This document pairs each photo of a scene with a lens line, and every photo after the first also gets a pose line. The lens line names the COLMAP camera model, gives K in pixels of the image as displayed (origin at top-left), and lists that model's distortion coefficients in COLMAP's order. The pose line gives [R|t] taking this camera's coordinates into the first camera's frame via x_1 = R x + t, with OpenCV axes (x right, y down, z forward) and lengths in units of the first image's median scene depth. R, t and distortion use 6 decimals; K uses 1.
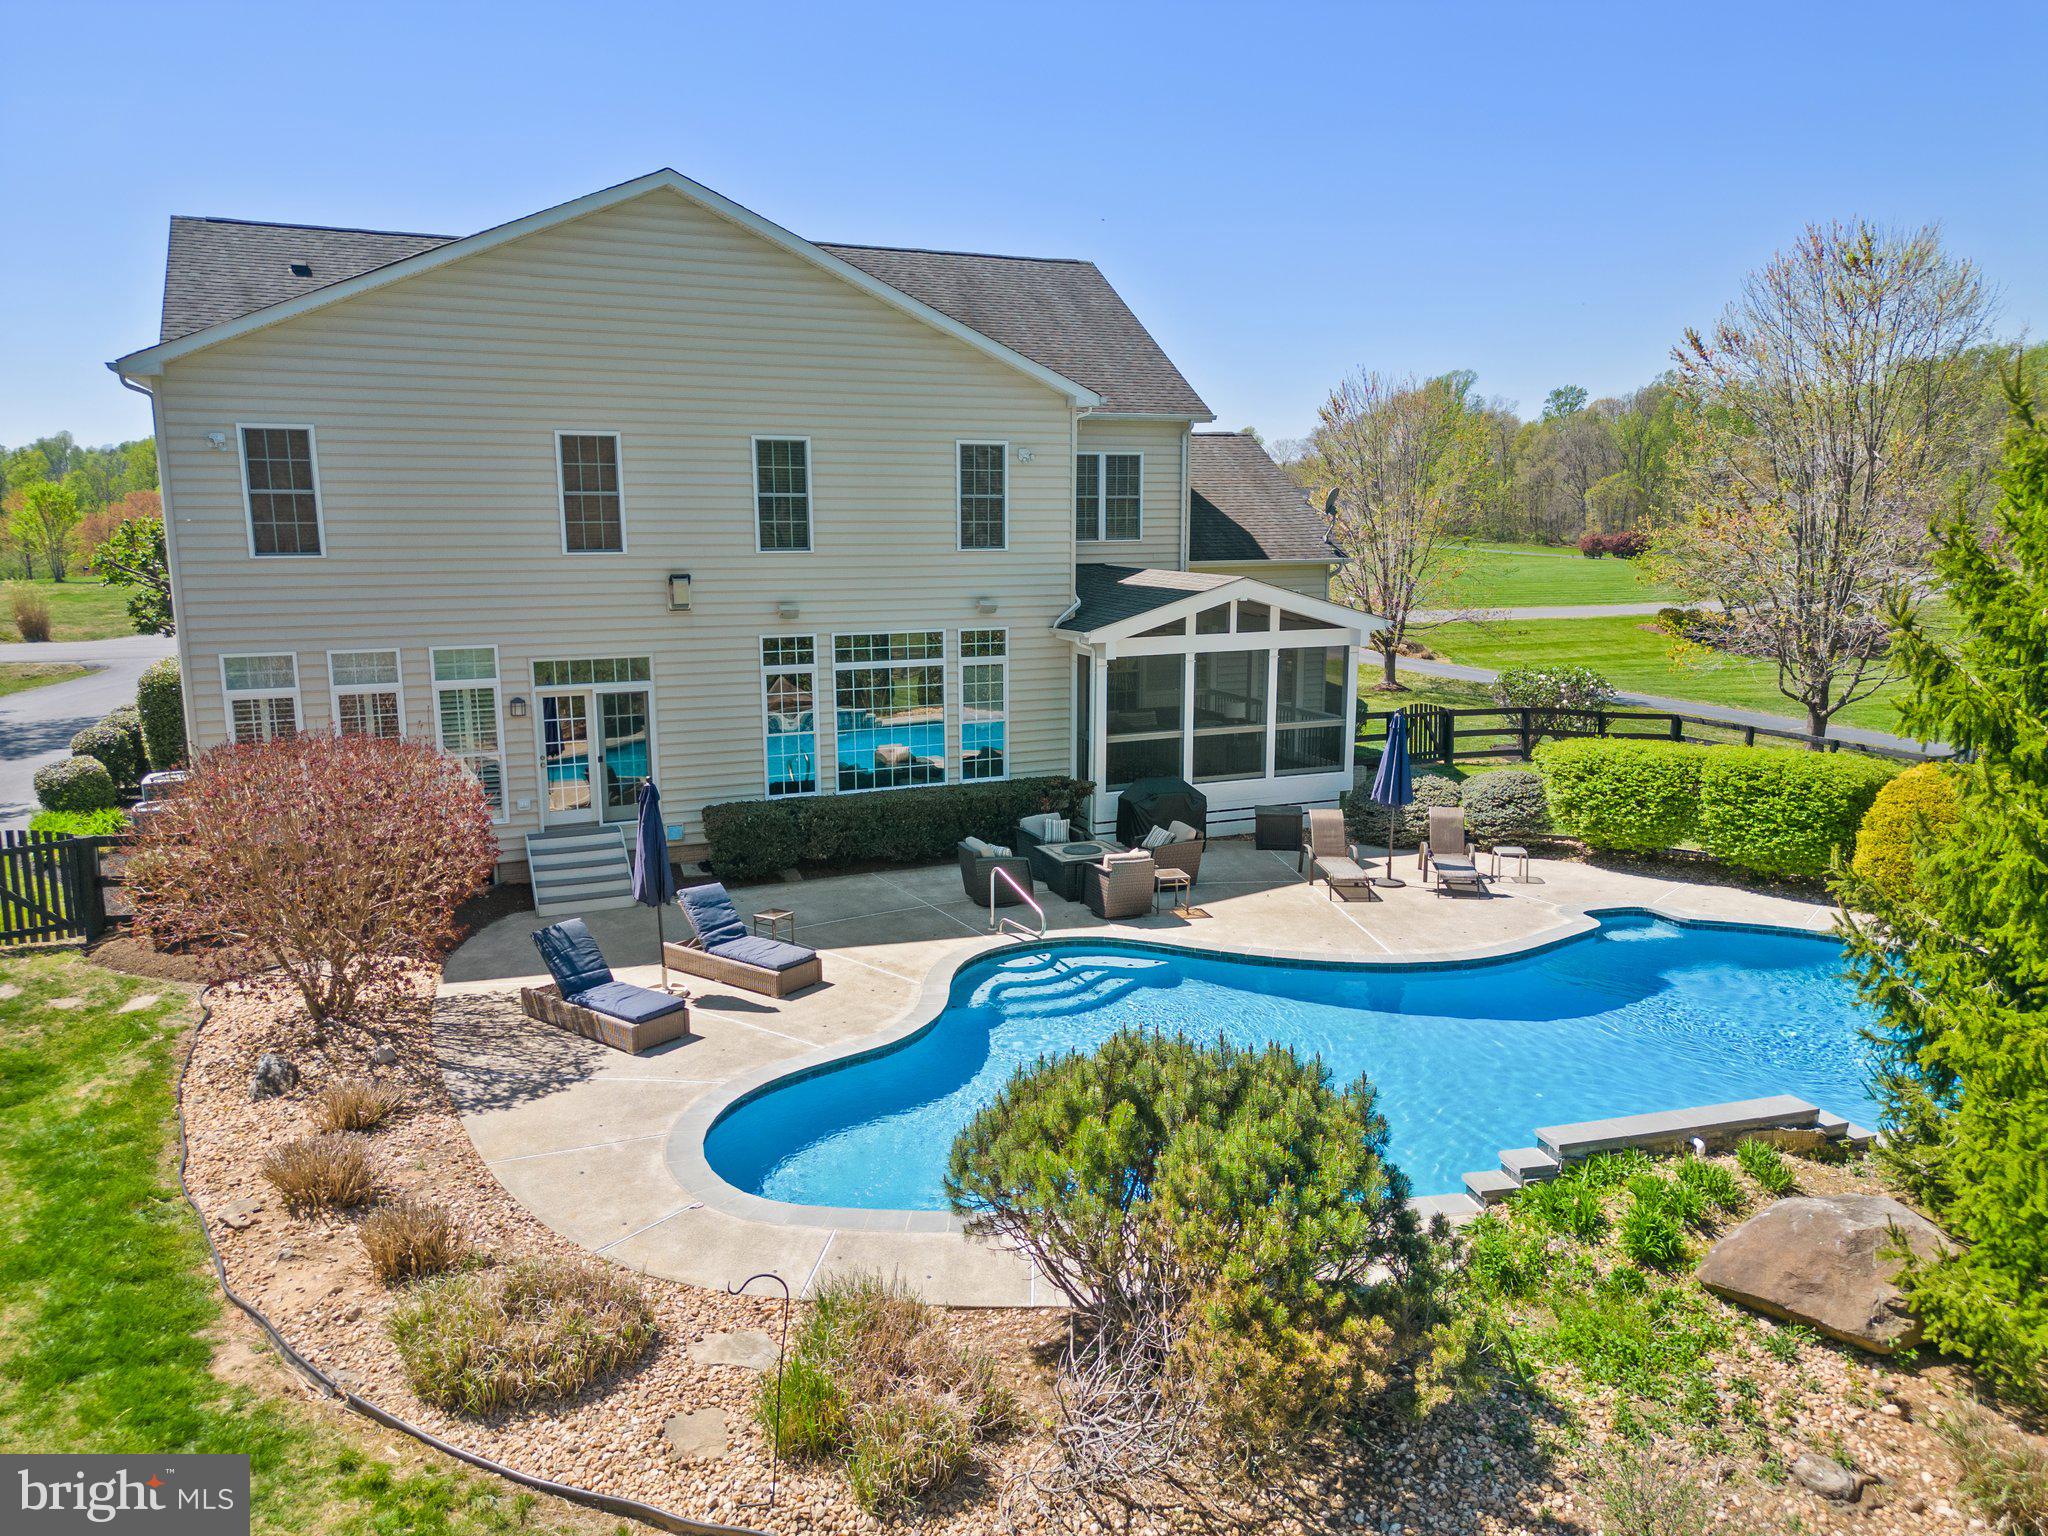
lens RADIAL K [[1471.3, 0, 1024.0], [0, 1471.3, 768.0], [0, 0, 1]] dist [0.046235, -0.003428]
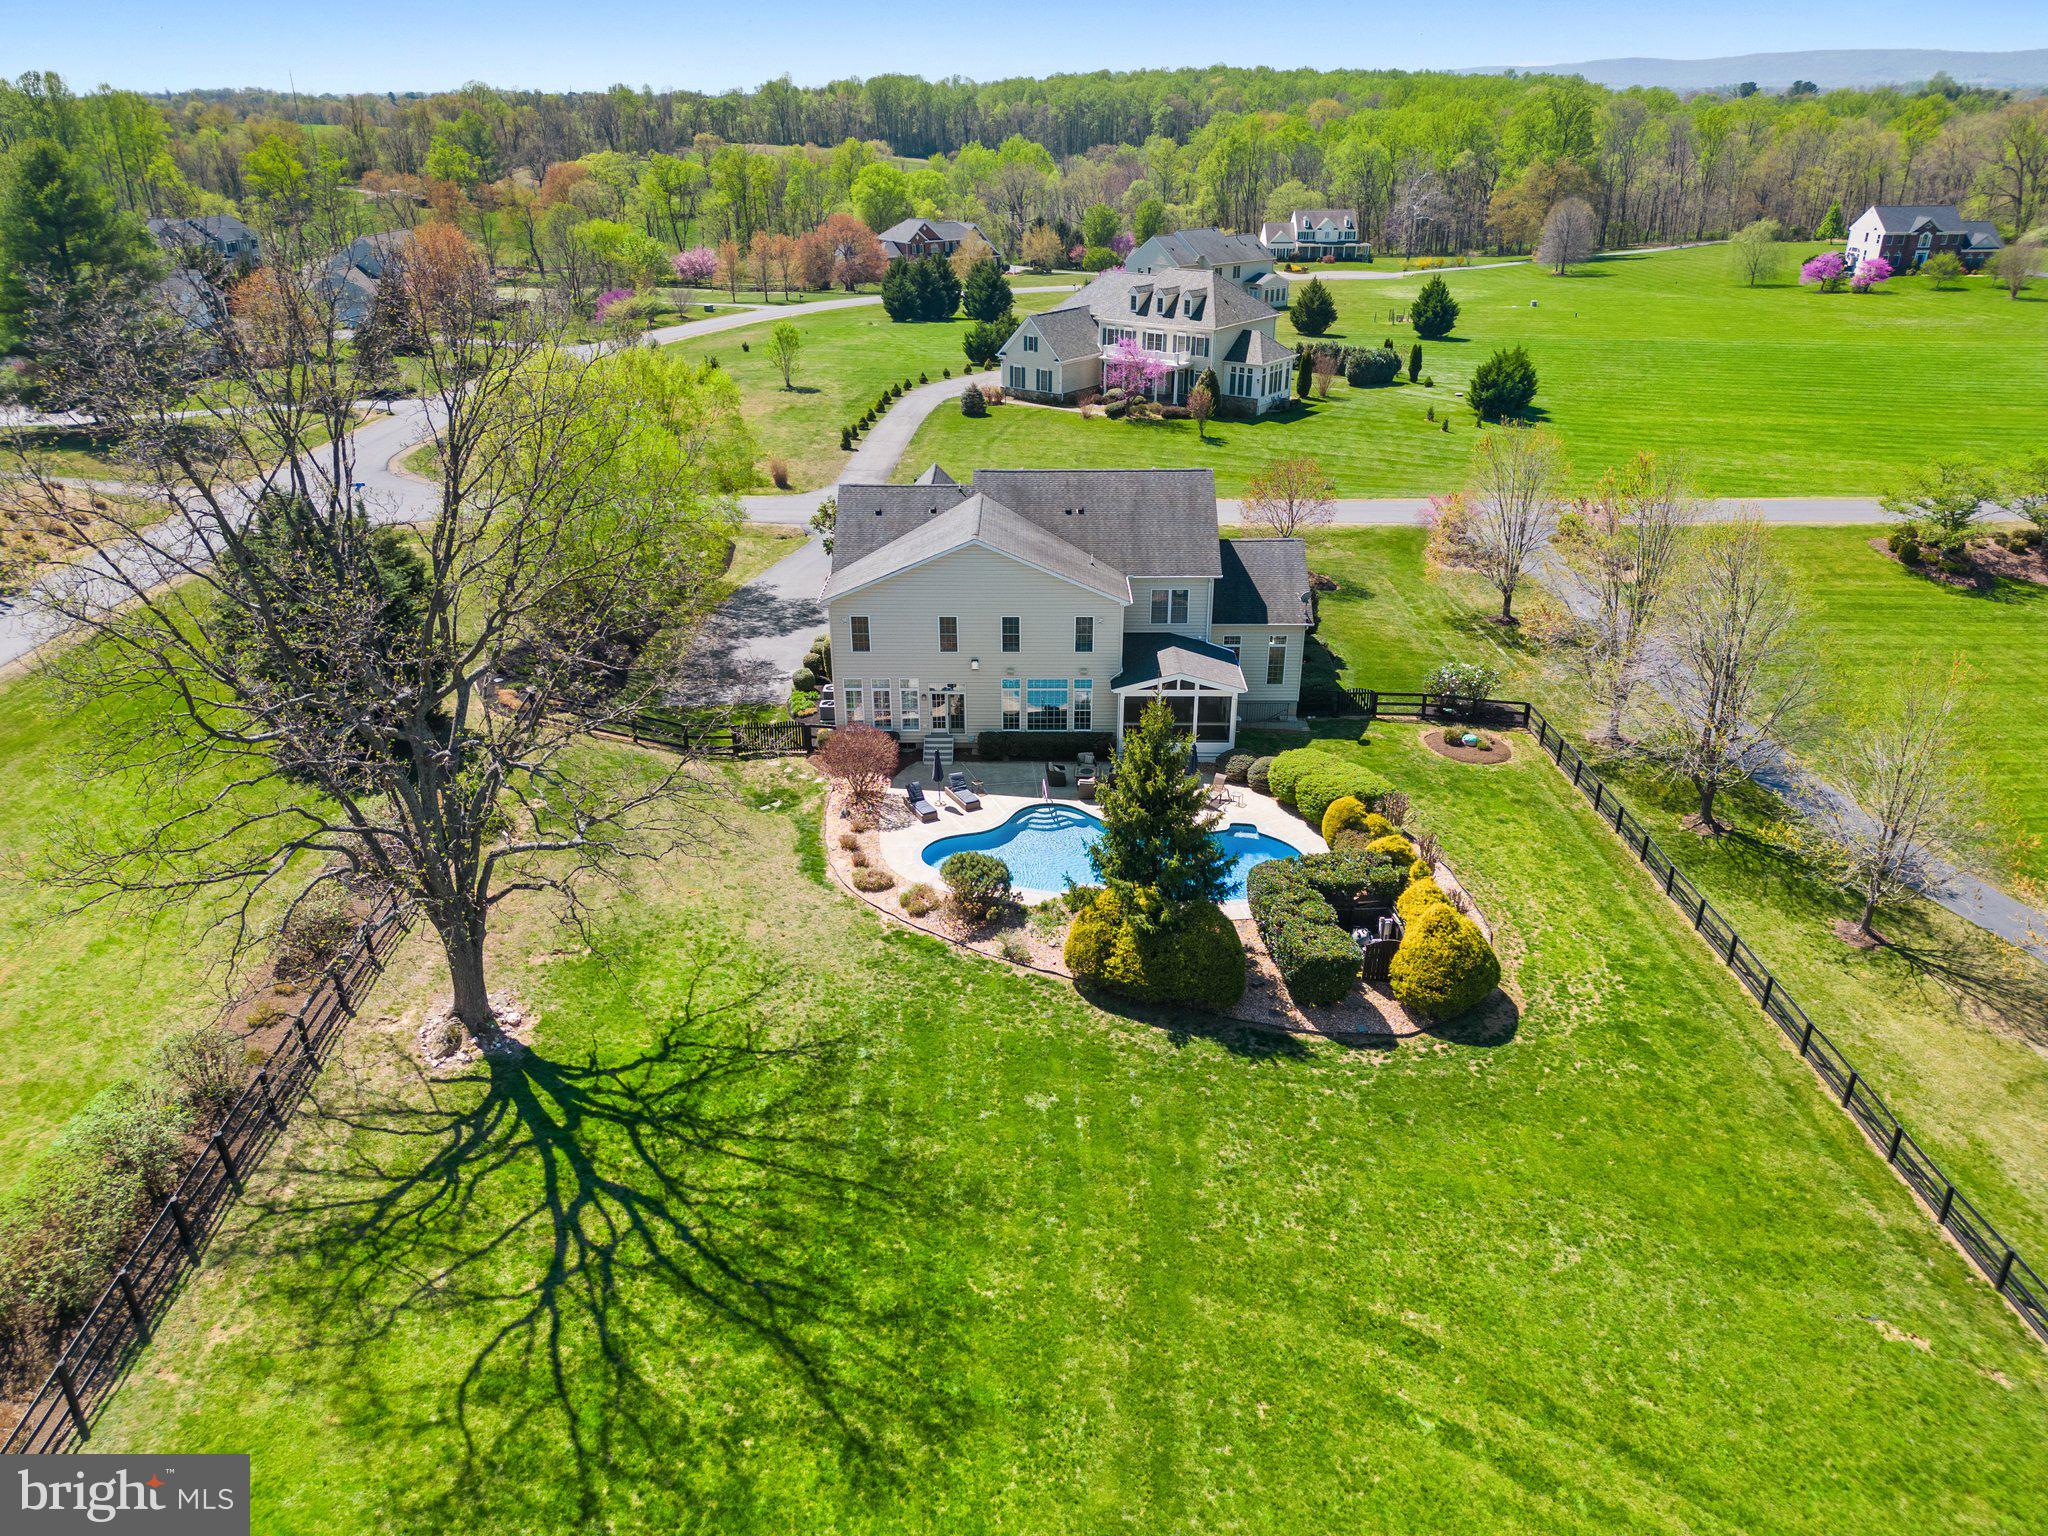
lens RADIAL K [[1638.4, 0, 1024.0], [0, 1638.4, 768.0], [0, 0, 1]] dist [0.000470, -0.001590]
pose [[0.910106, 0.175174, -0.375529, 1.168462], [-0.074795, 0.960811, 0.266922, -0.827454], [0.407570, -0.214840, 0.887542, -2.006901]]
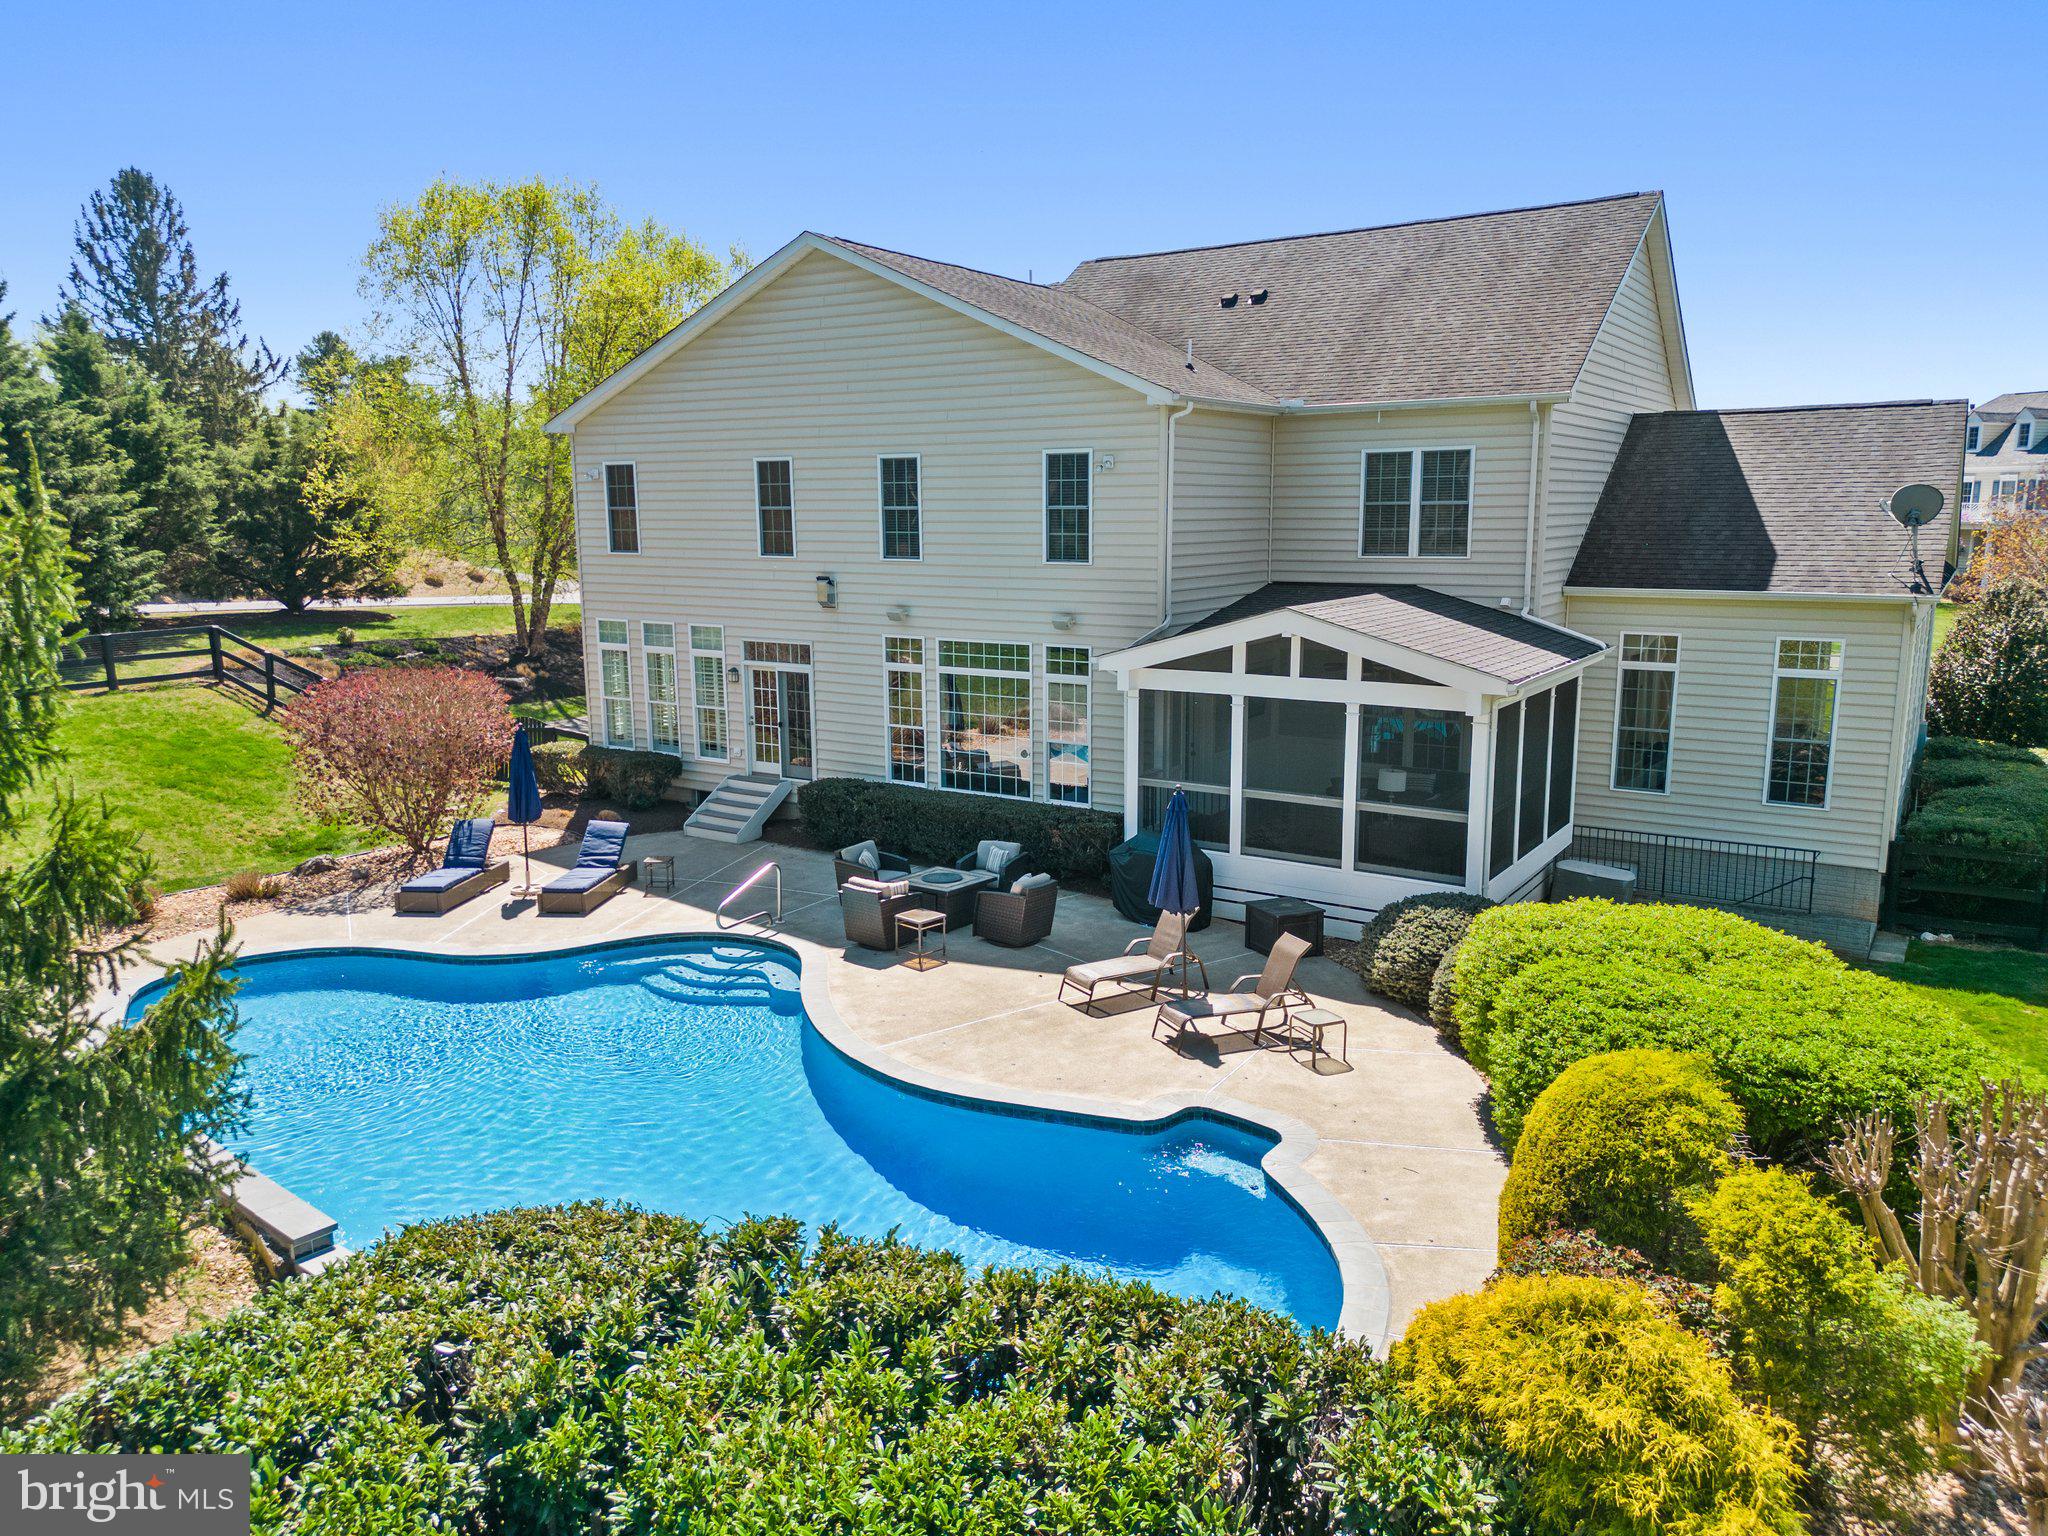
lens RADIAL K [[1471.3, 0, 1024.0], [0, 1471.3, 768.0], [0, 0, 1]] dist [0.046235, -0.003428]
pose [[0.526679, 0.145274, -0.837559, 0.849444], [-0.146116, 0.986096, 0.079156, -0.097378], [0.837412, 0.080691, 0.540582, 0.517198]]
